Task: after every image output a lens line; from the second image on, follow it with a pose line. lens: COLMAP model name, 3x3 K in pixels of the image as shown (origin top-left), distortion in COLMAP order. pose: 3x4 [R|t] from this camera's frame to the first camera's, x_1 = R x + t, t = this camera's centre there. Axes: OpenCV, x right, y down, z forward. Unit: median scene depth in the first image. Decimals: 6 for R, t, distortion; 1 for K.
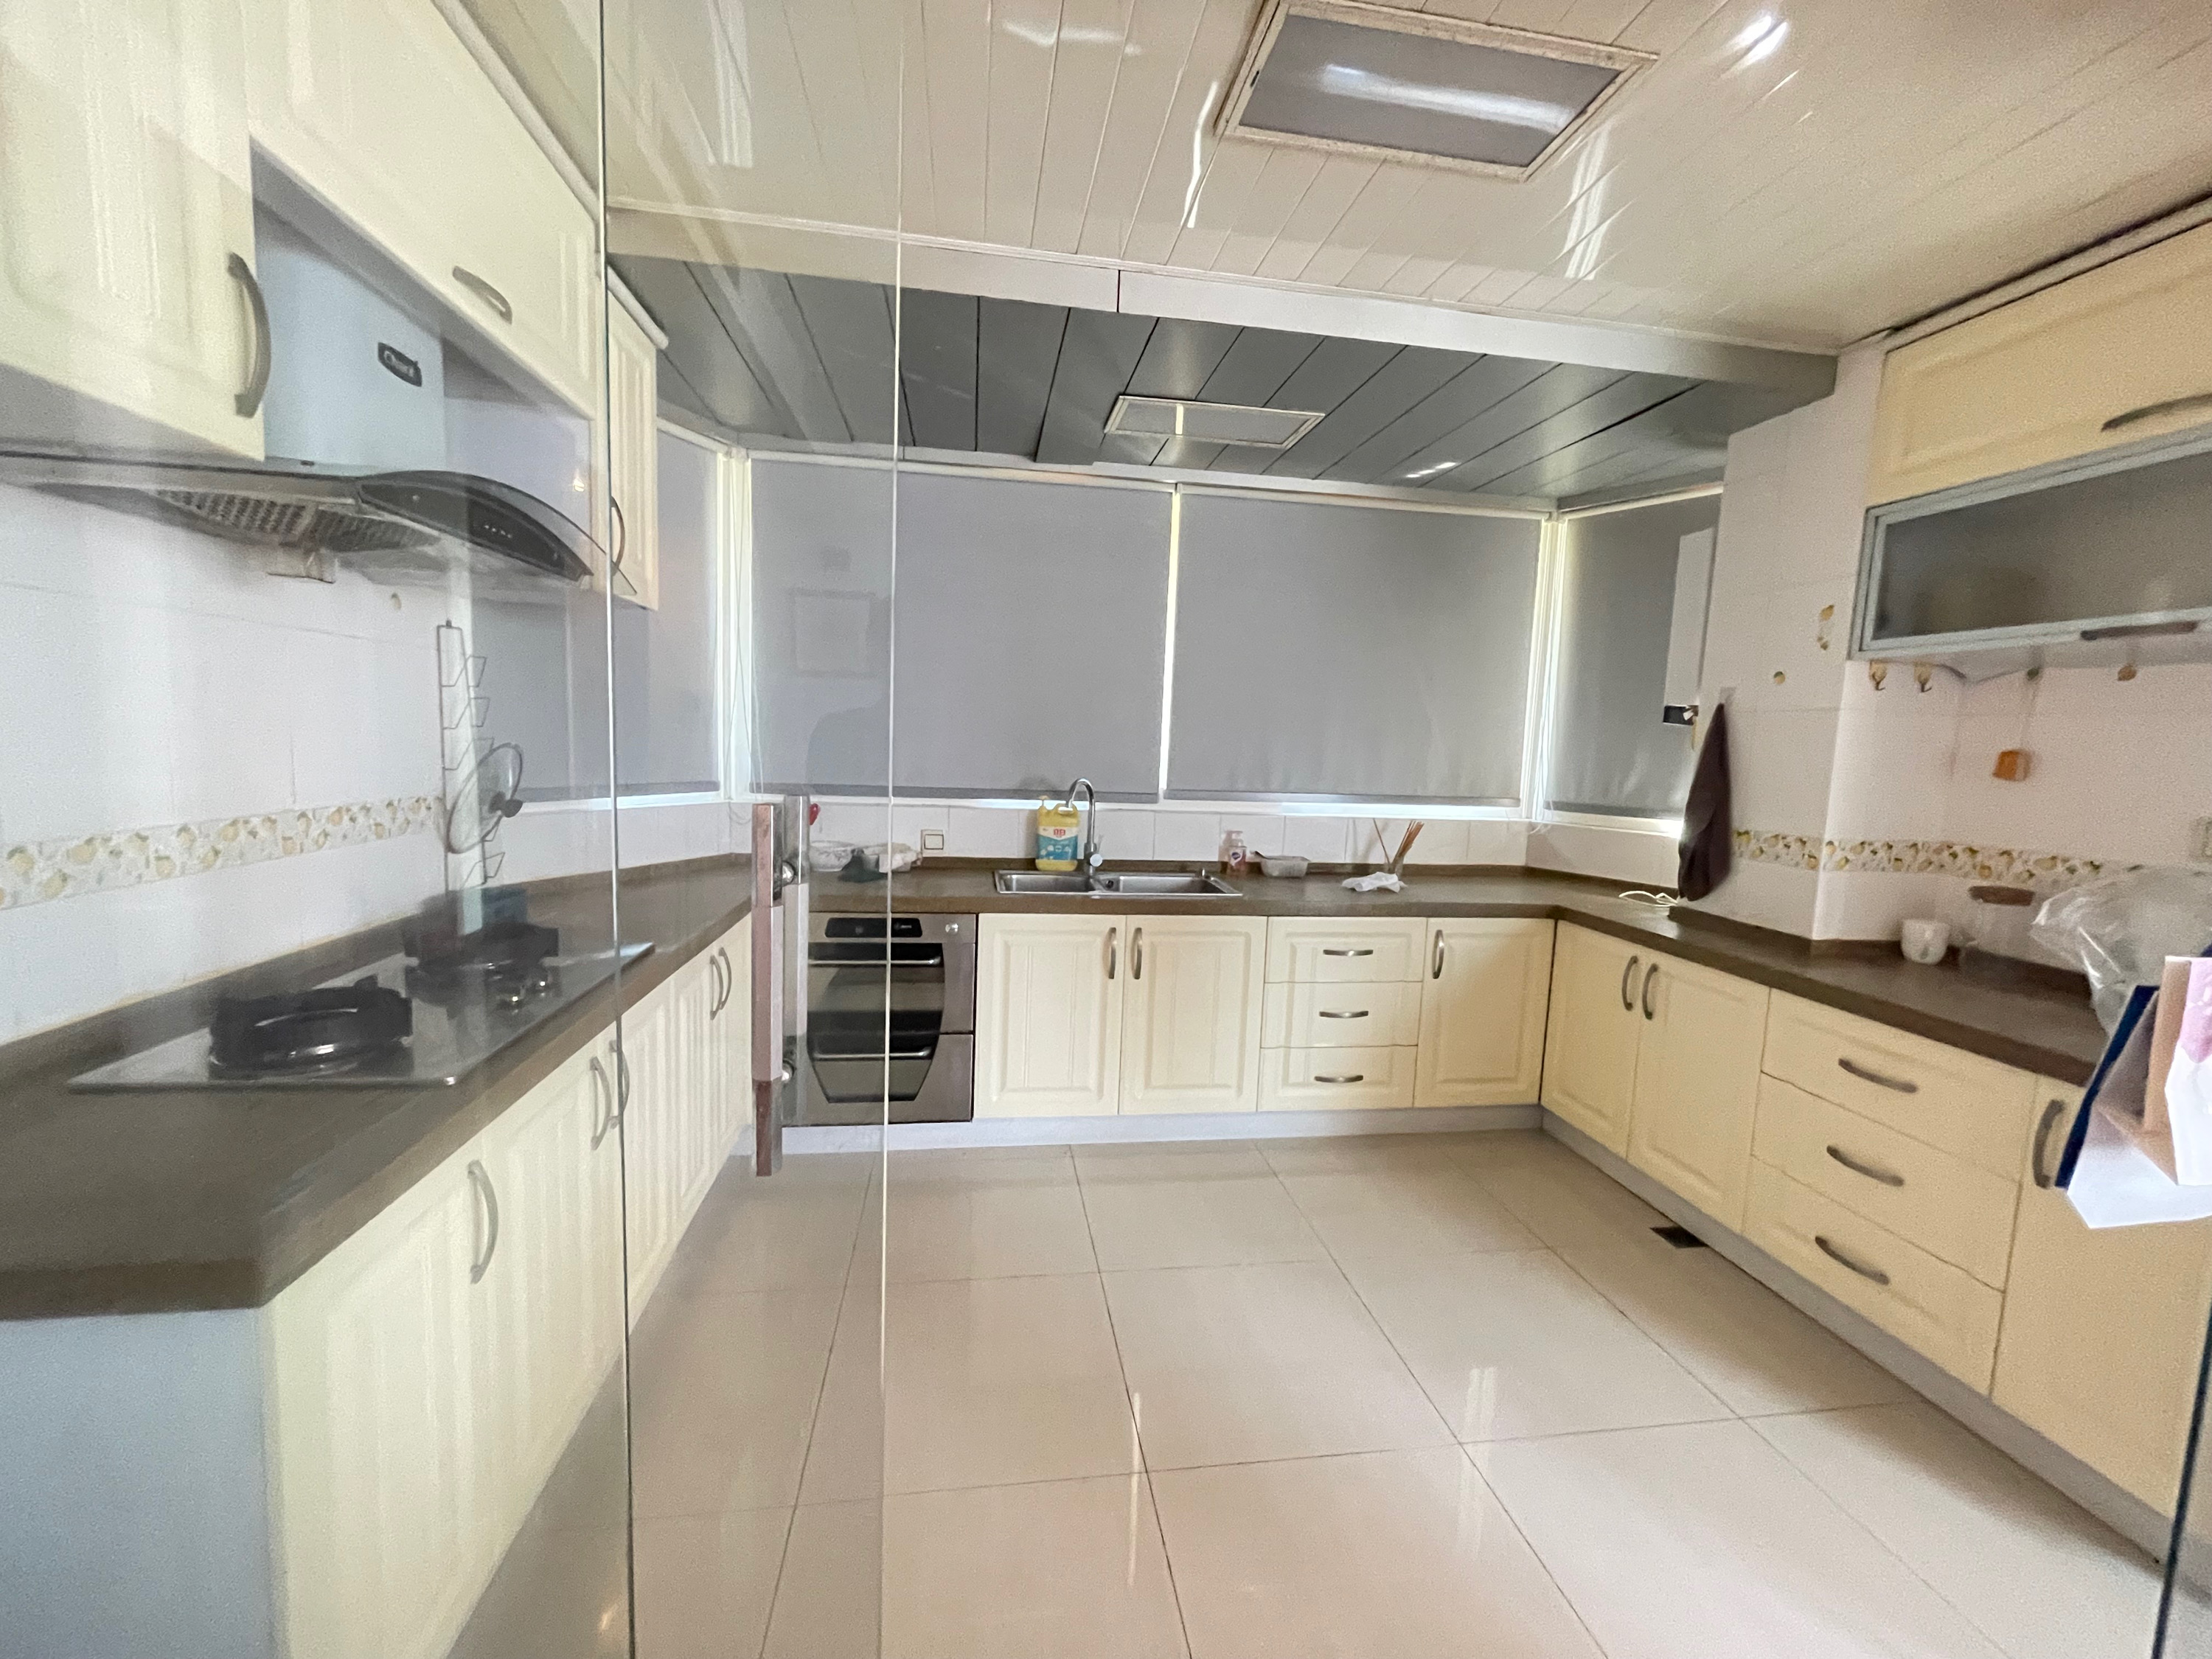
lens RADIAL K [[894.0, 0, 1108.1], [0, 894.0, 833.5], [0, 0, 1]] dist [0.000782, -0.000838]
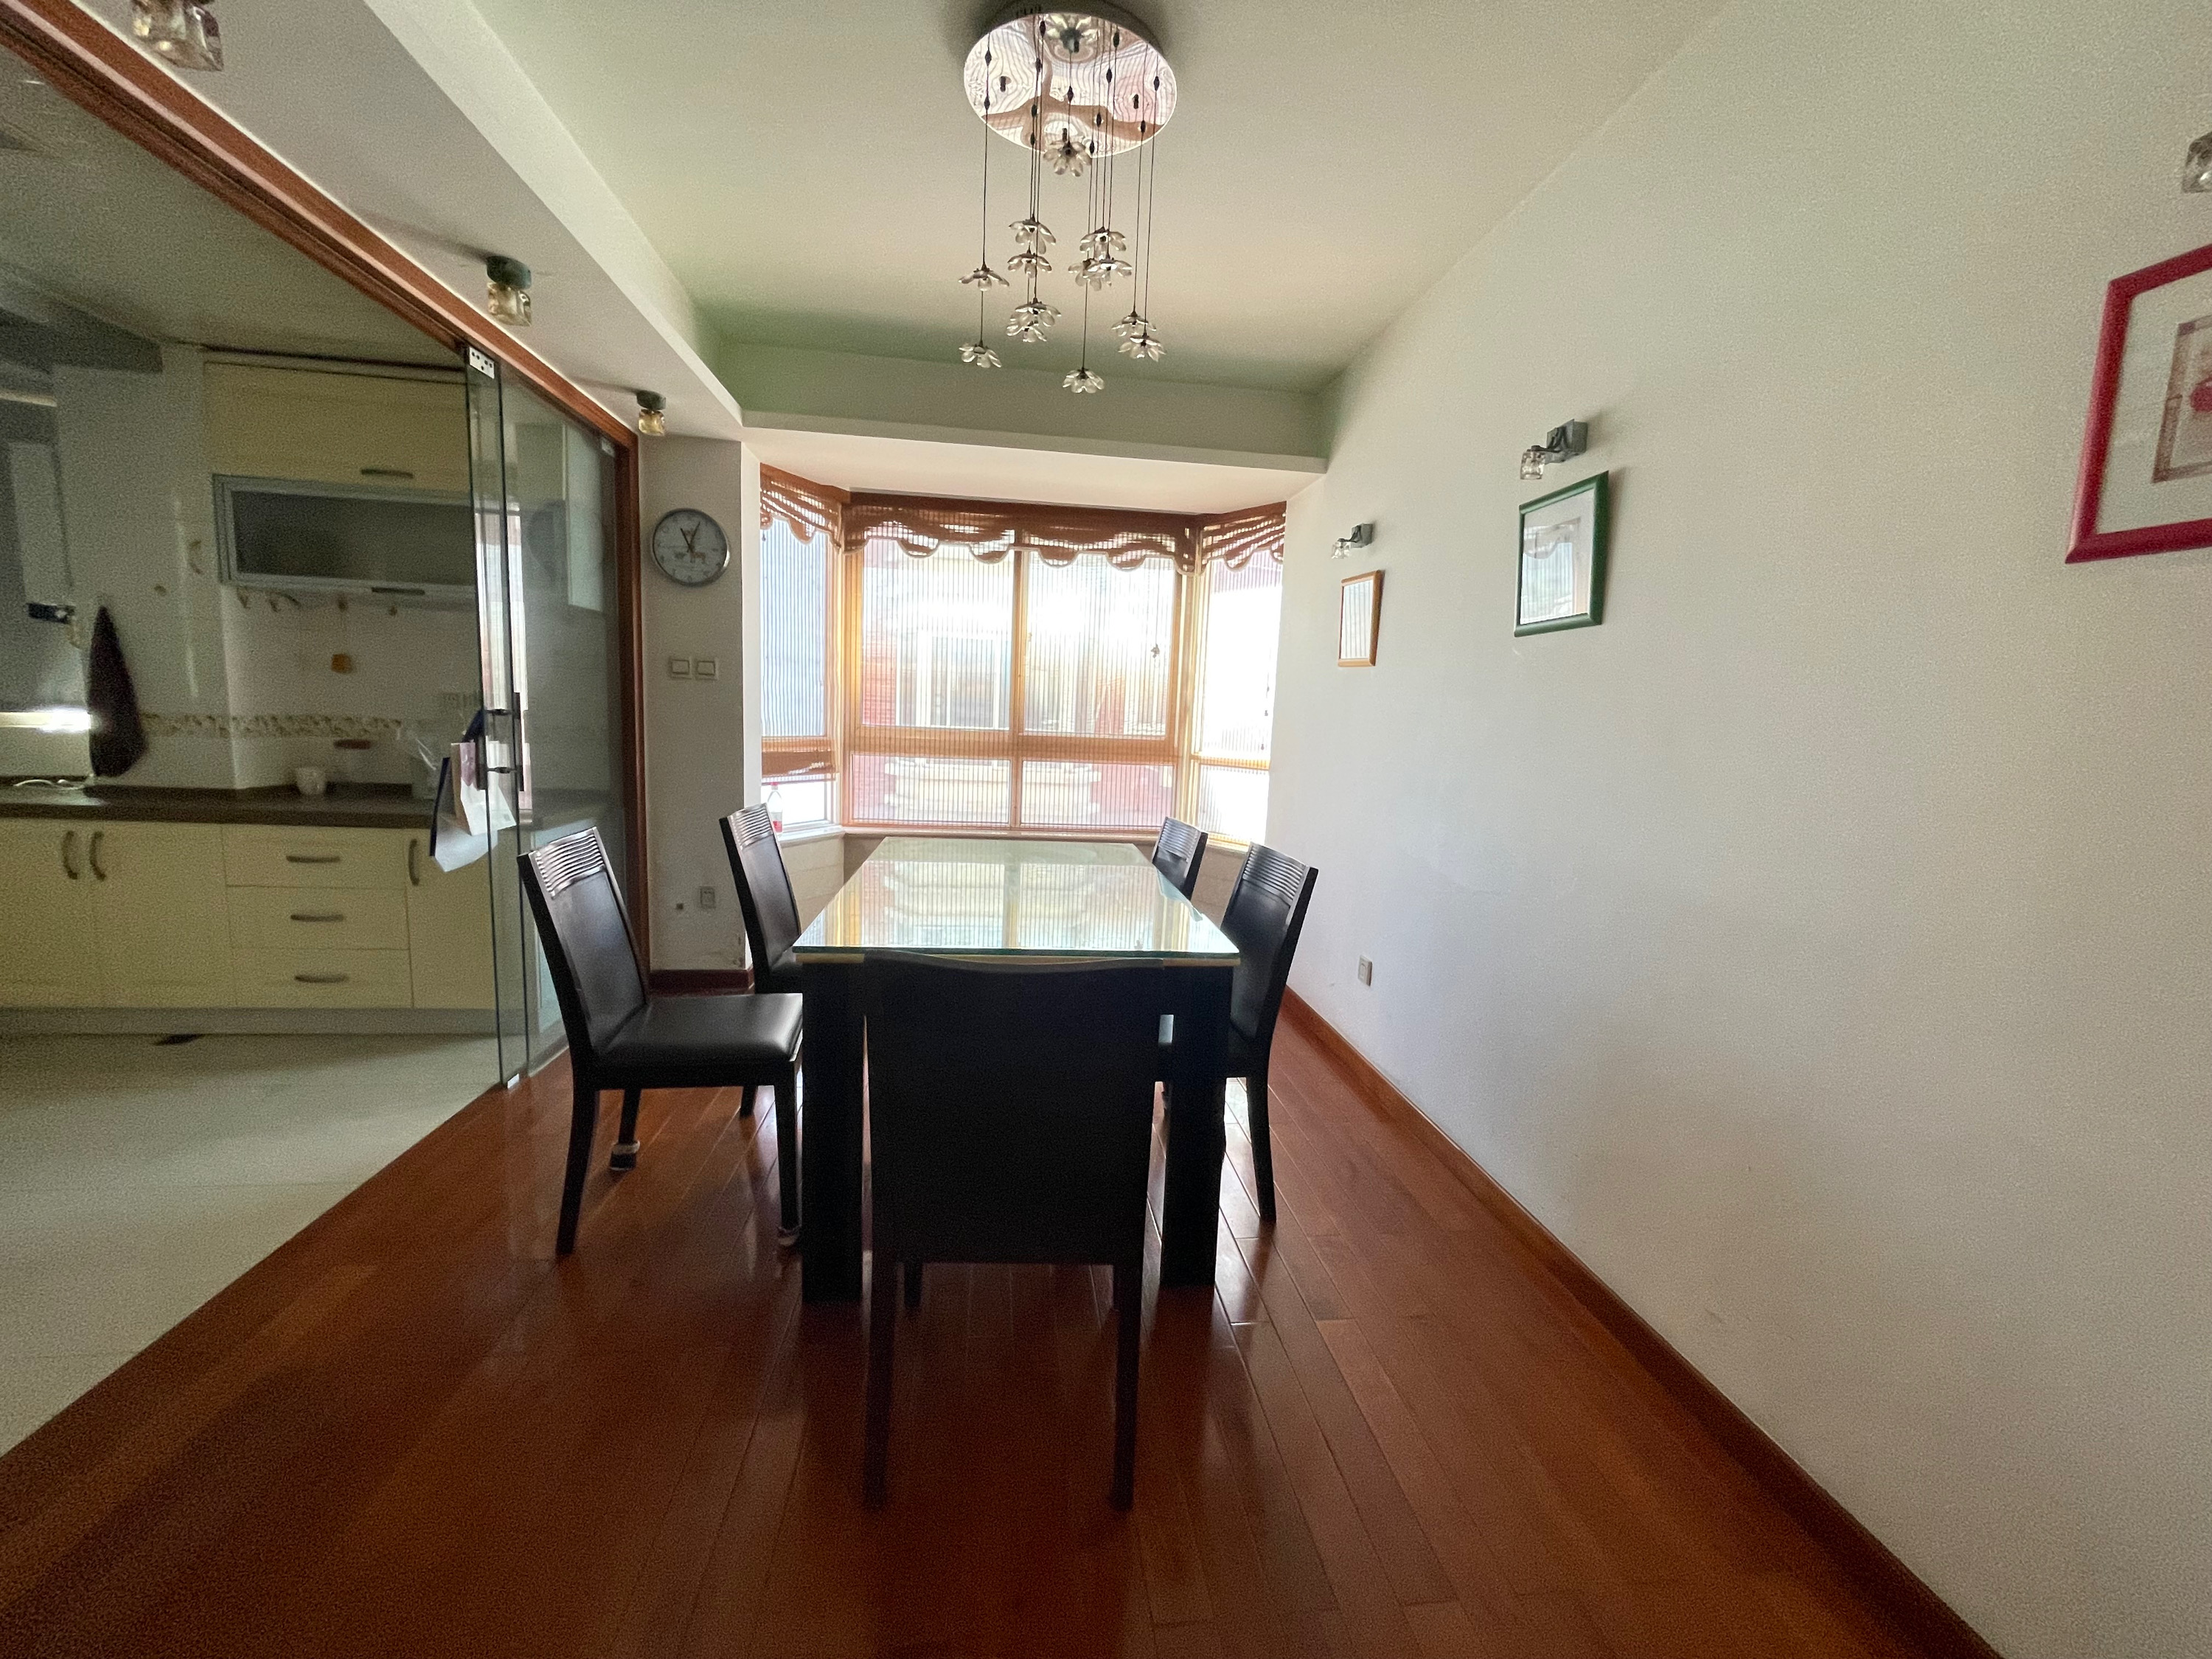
lens RADIAL K [[894.0, 0, 1111.8], [0, 894.0, 827.8], [0, 0, 1]] dist [0.000782, -0.000838]
pose [[0.022457, -0.161441, 0.986627, -0.564615], [0.064640, 0.985045, 0.159711, 0.045187], [-0.997656, 0.060189, 0.032557, -0.397615]]
